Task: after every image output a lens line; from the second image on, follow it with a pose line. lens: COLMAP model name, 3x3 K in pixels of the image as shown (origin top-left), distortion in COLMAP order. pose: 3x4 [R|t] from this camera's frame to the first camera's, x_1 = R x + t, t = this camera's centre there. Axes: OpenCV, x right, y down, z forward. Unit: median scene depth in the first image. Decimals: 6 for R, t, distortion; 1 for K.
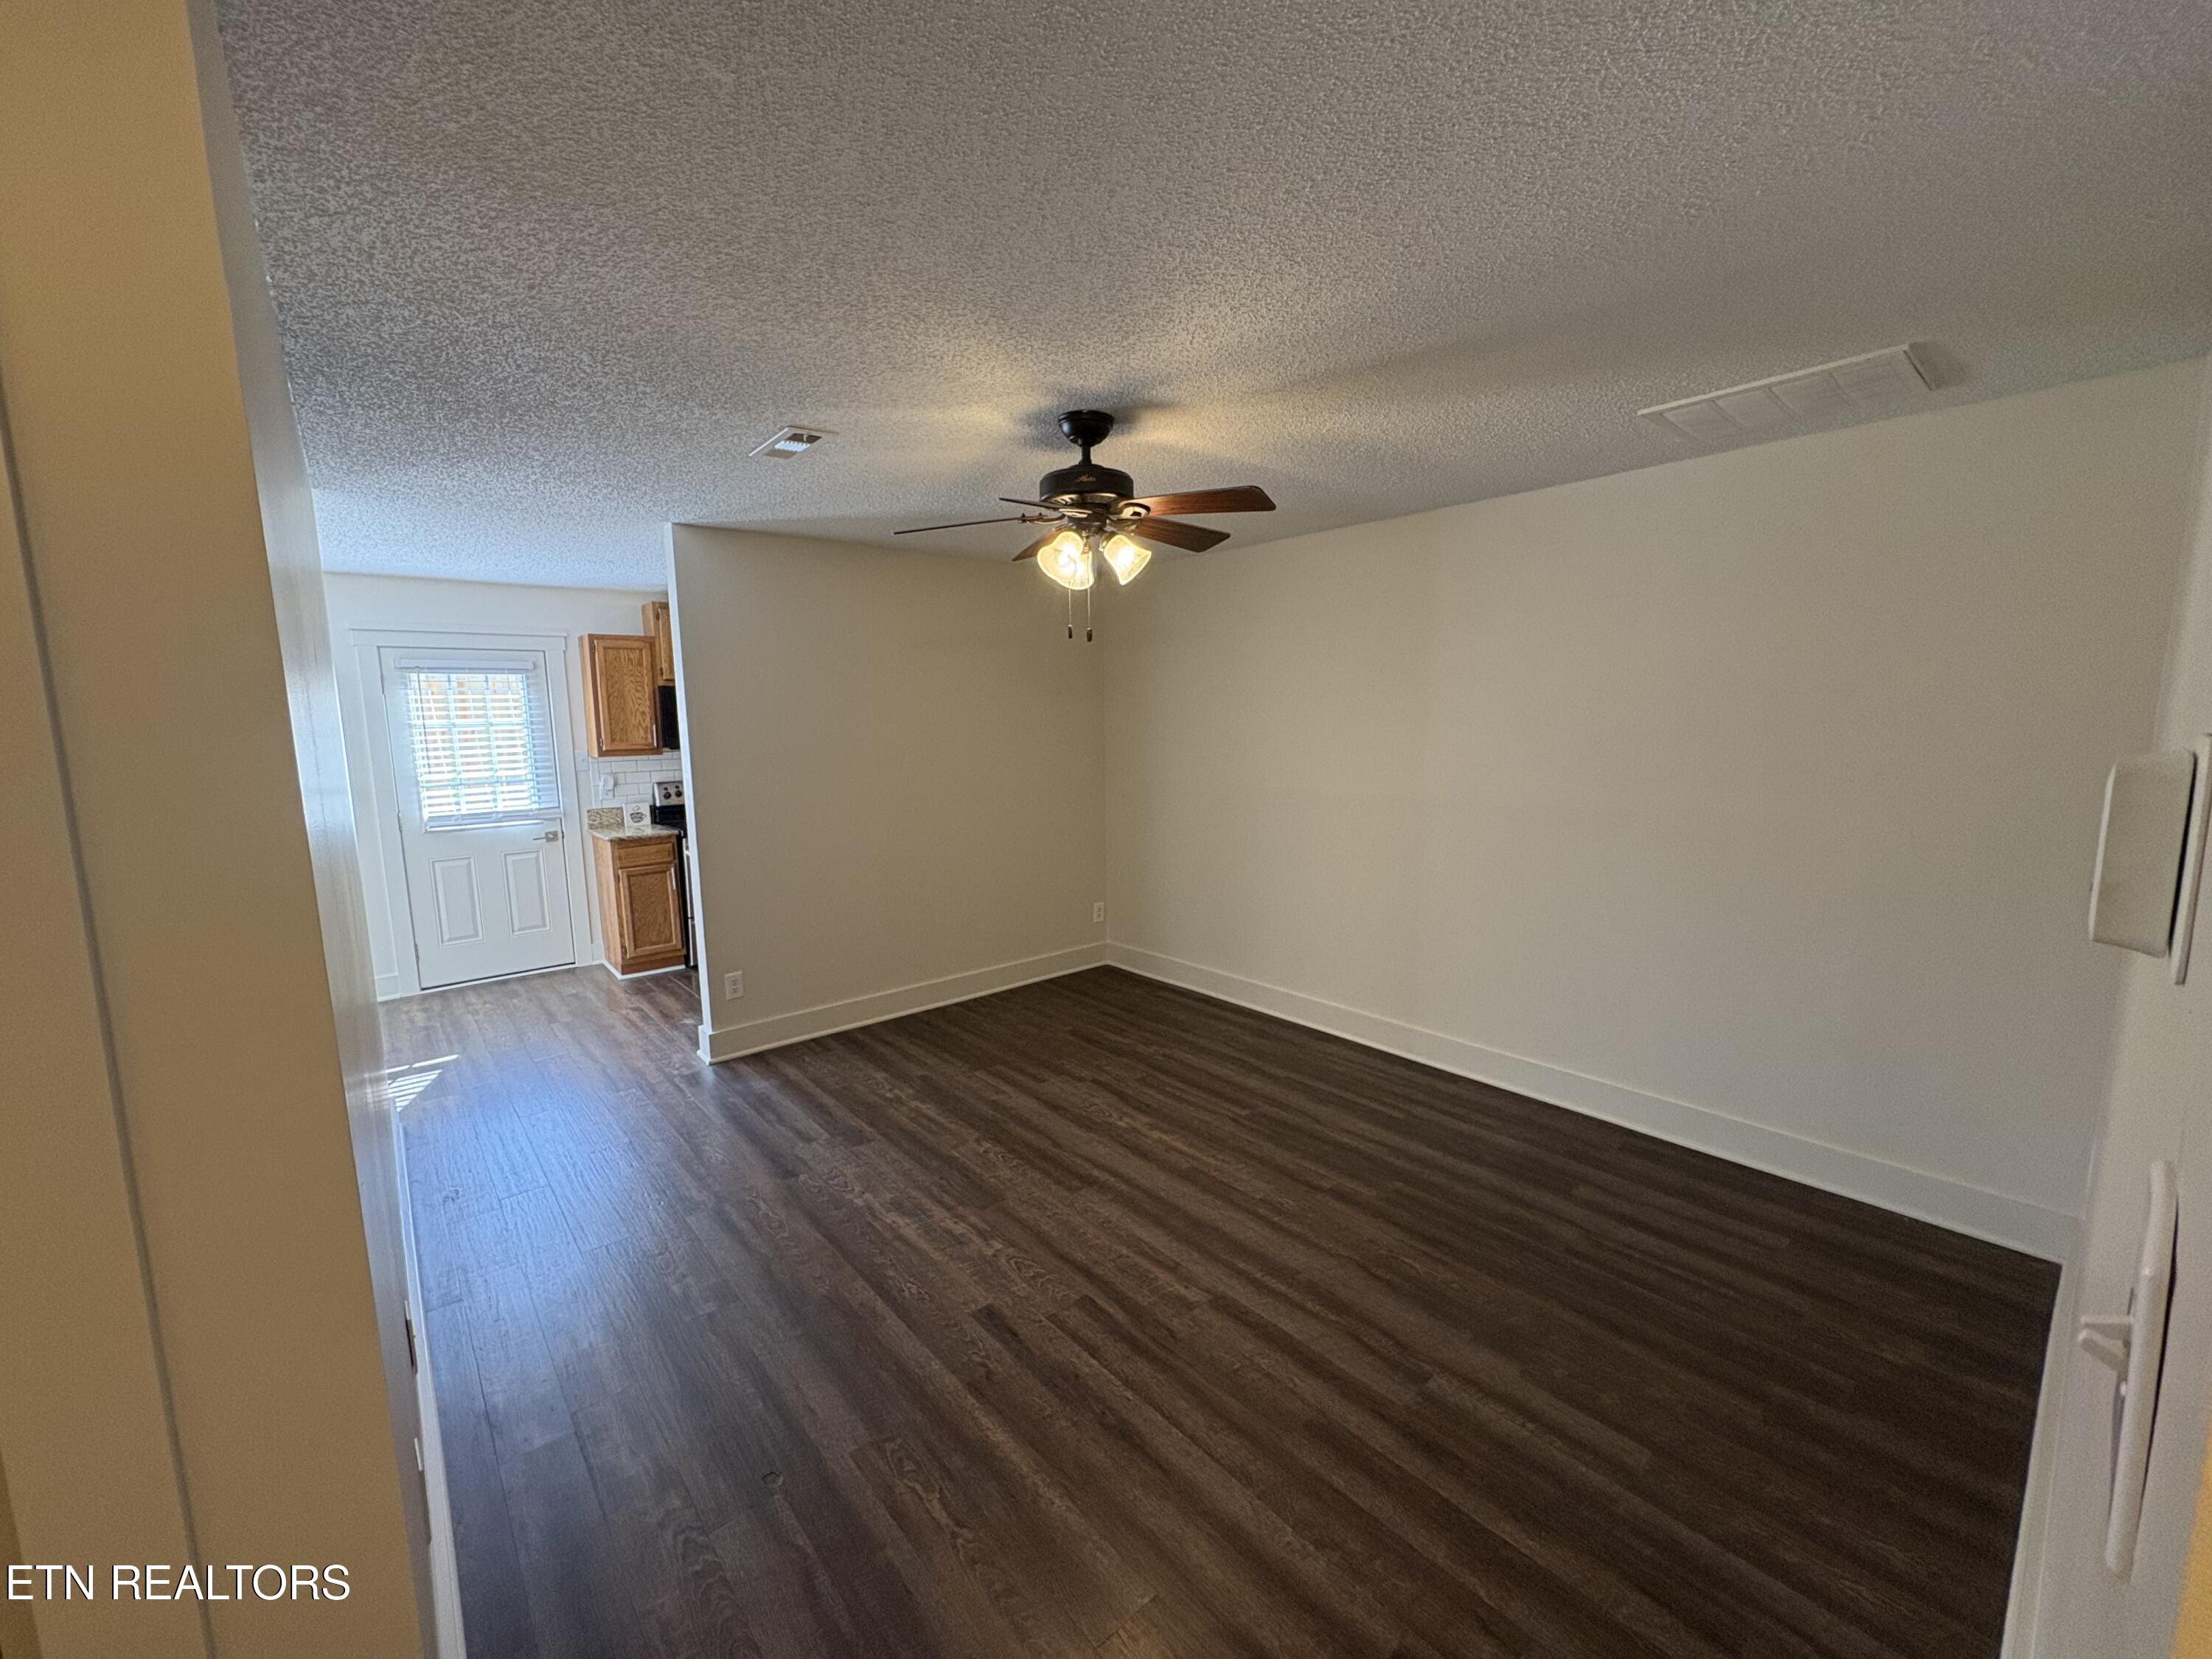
lens RADIAL K [[880.0, 0, 1100.4], [0, 880.0, 834.5], [0, 0, 1]] dist [-0.000762, 0.000136]
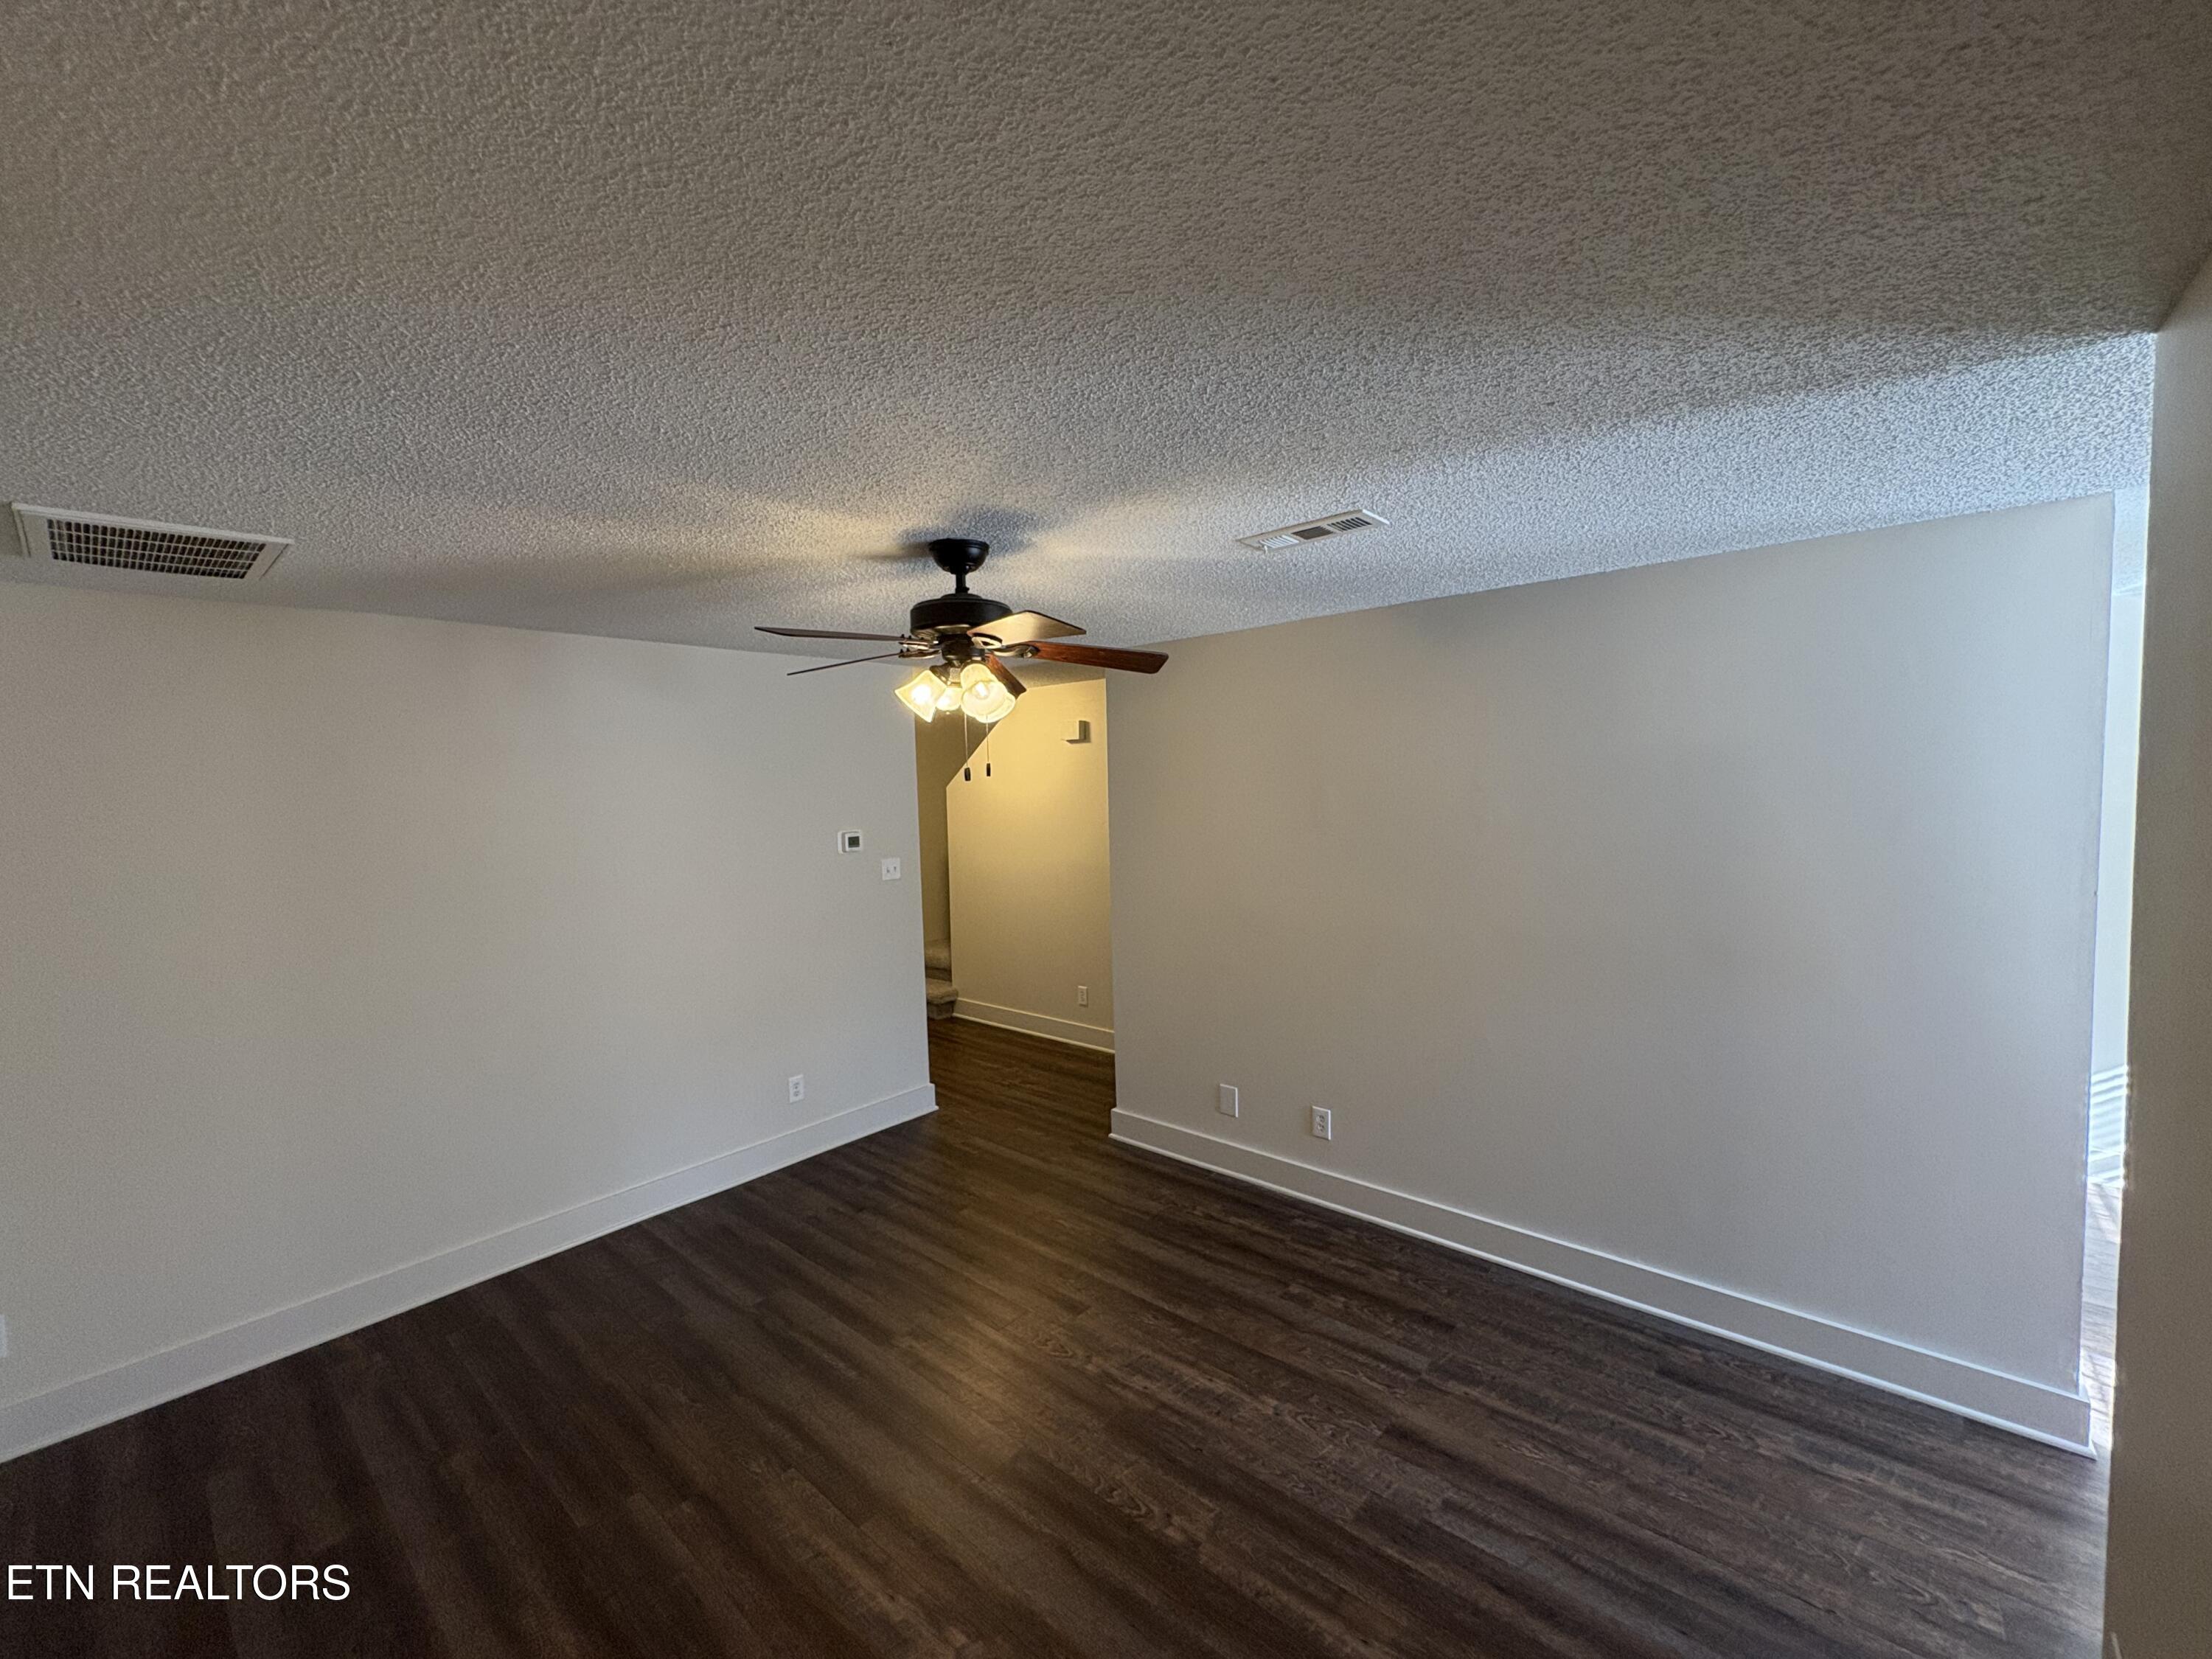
lens RADIAL K [[880.0, 0, 1105.2], [0, 880.0, 834.0], [0, 0, 1]] dist [-0.000762, 0.000136]
pose [[-0.986990, 0.053496, -0.151619, -0.006883], [0.022589, 0.979808, 0.198662, -0.177403], [0.159185, 0.192652, -0.968269, 0.990064]]
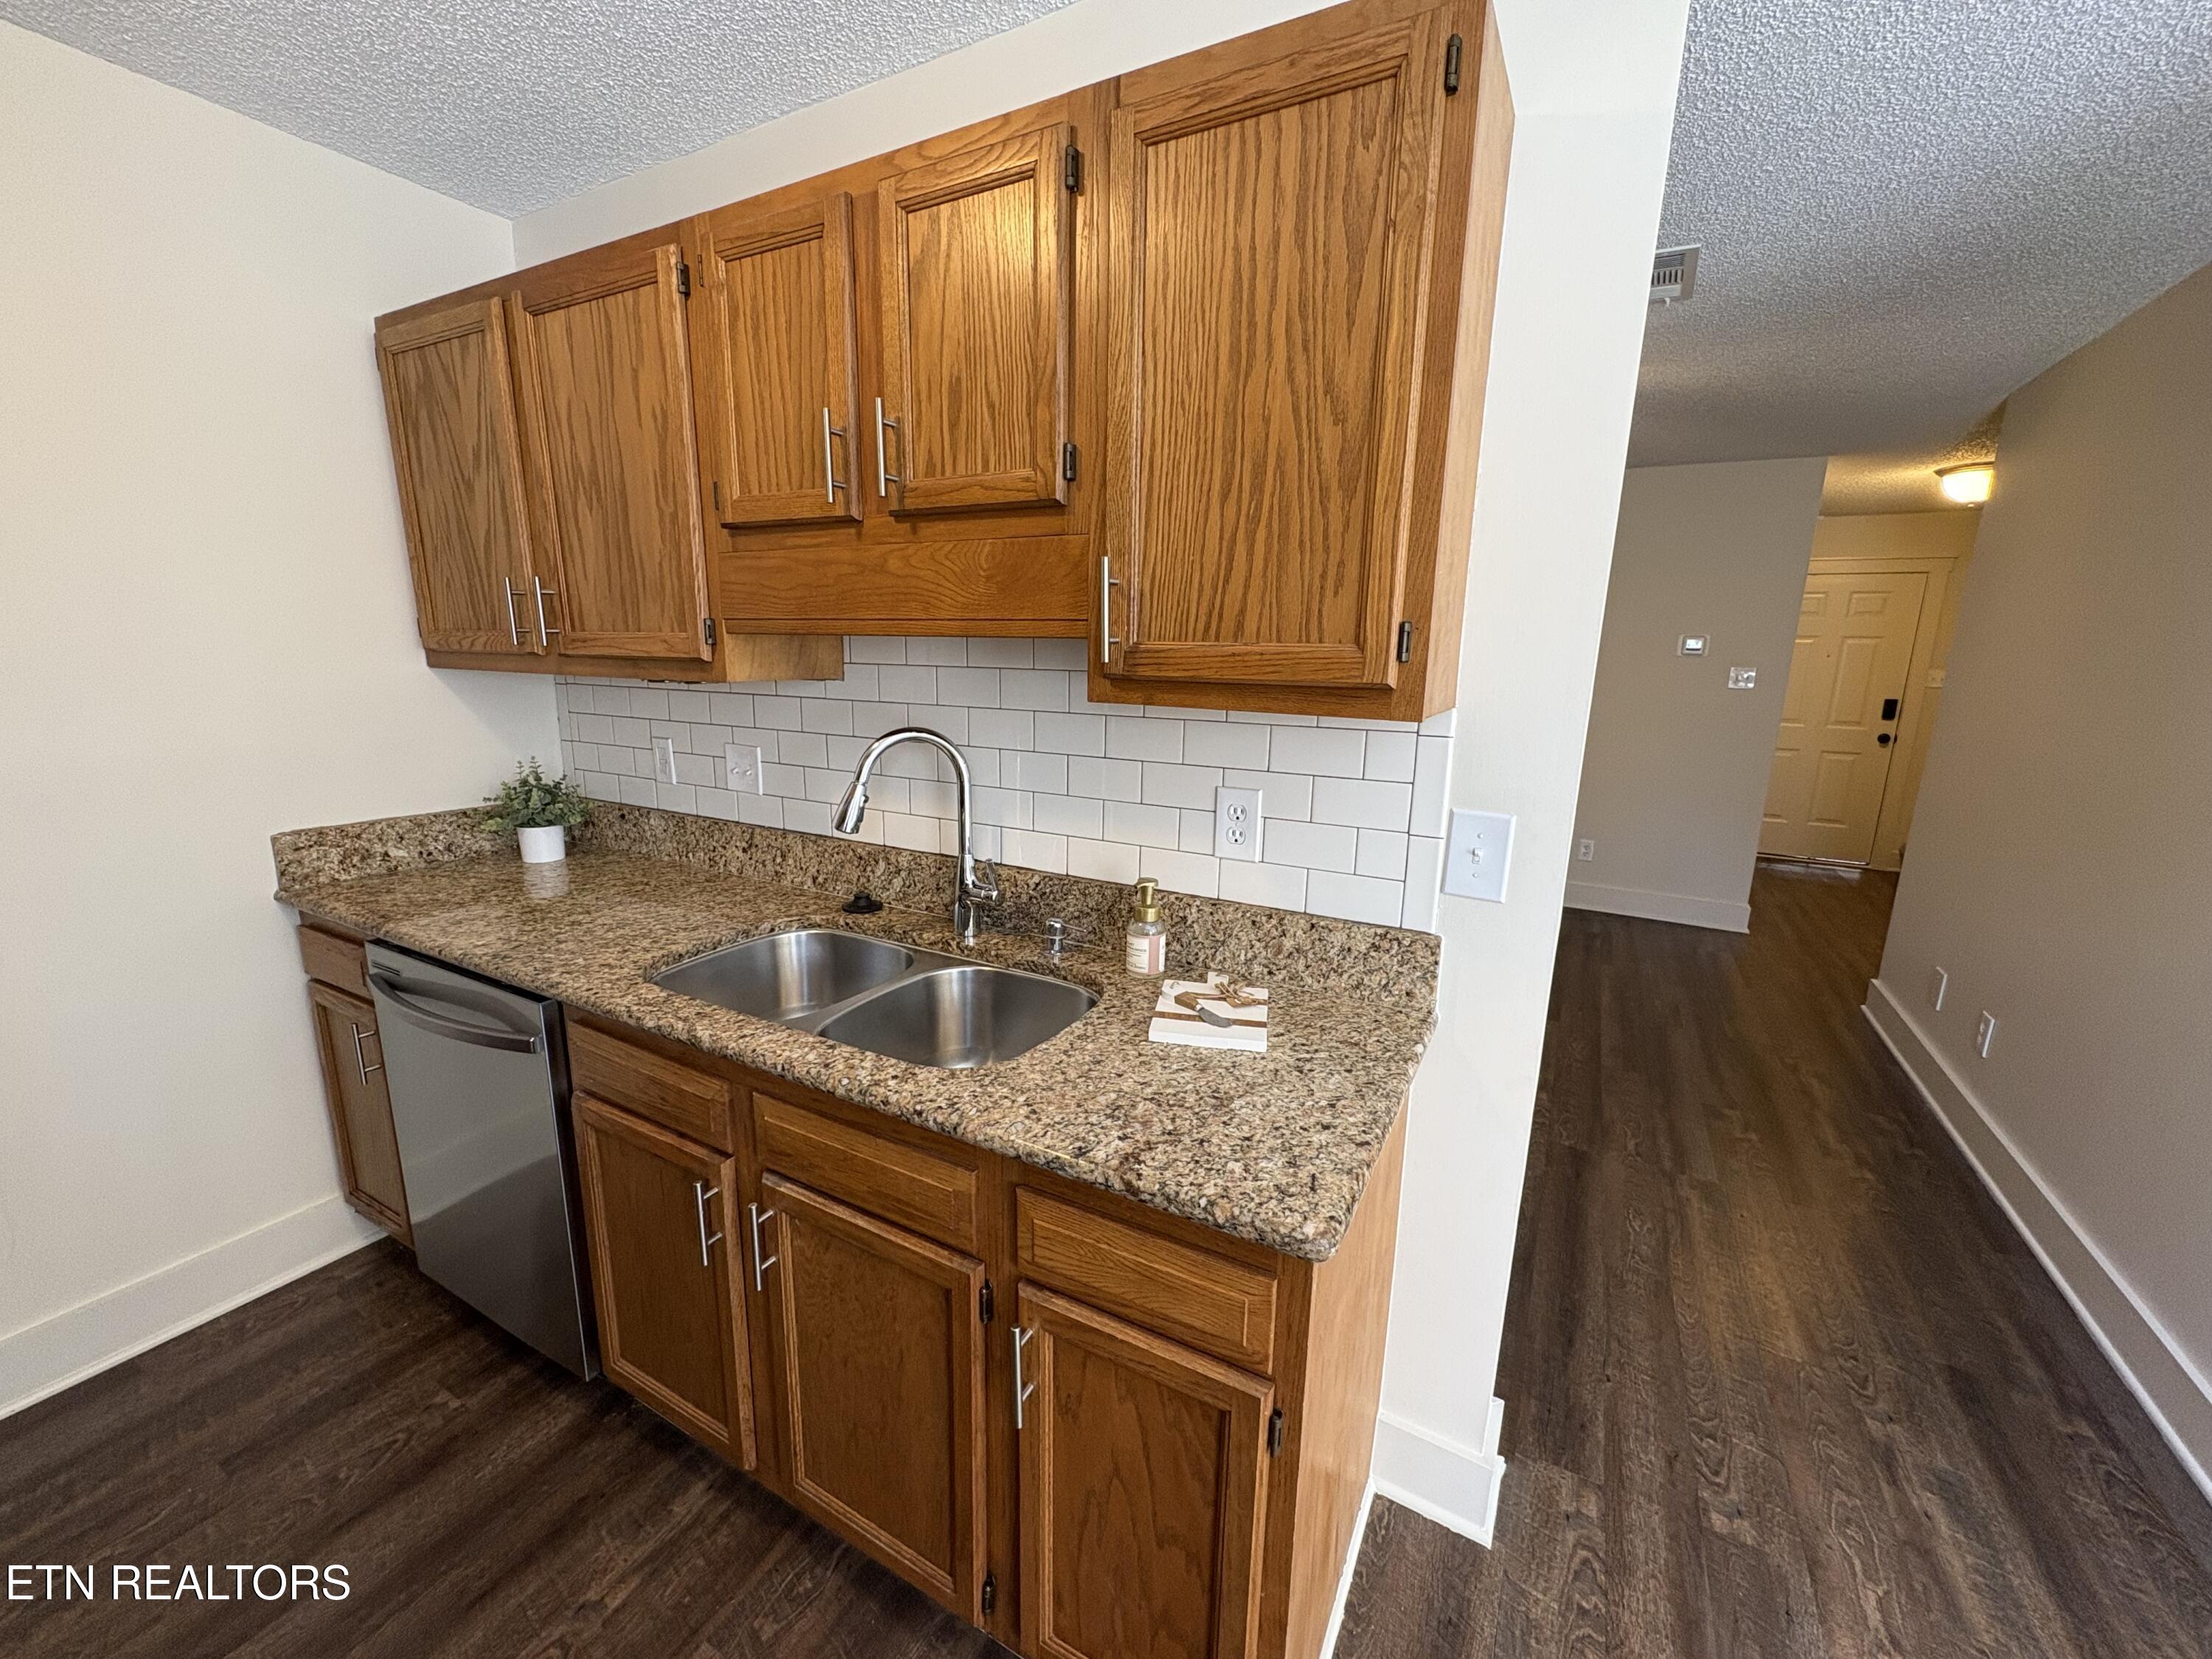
lens RADIAL K [[880.0, 0, 1097.7], [0, 880.0, 824.1], [0, 0, 1]] dist [-0.000762, 0.000136]
pose [[-0.354703, -0.189499, 0.915574, -0.560582], [0.106834, 0.964618, 0.241038, -0.103947], [-0.928855, 0.183311, -0.321908, 1.011547]]
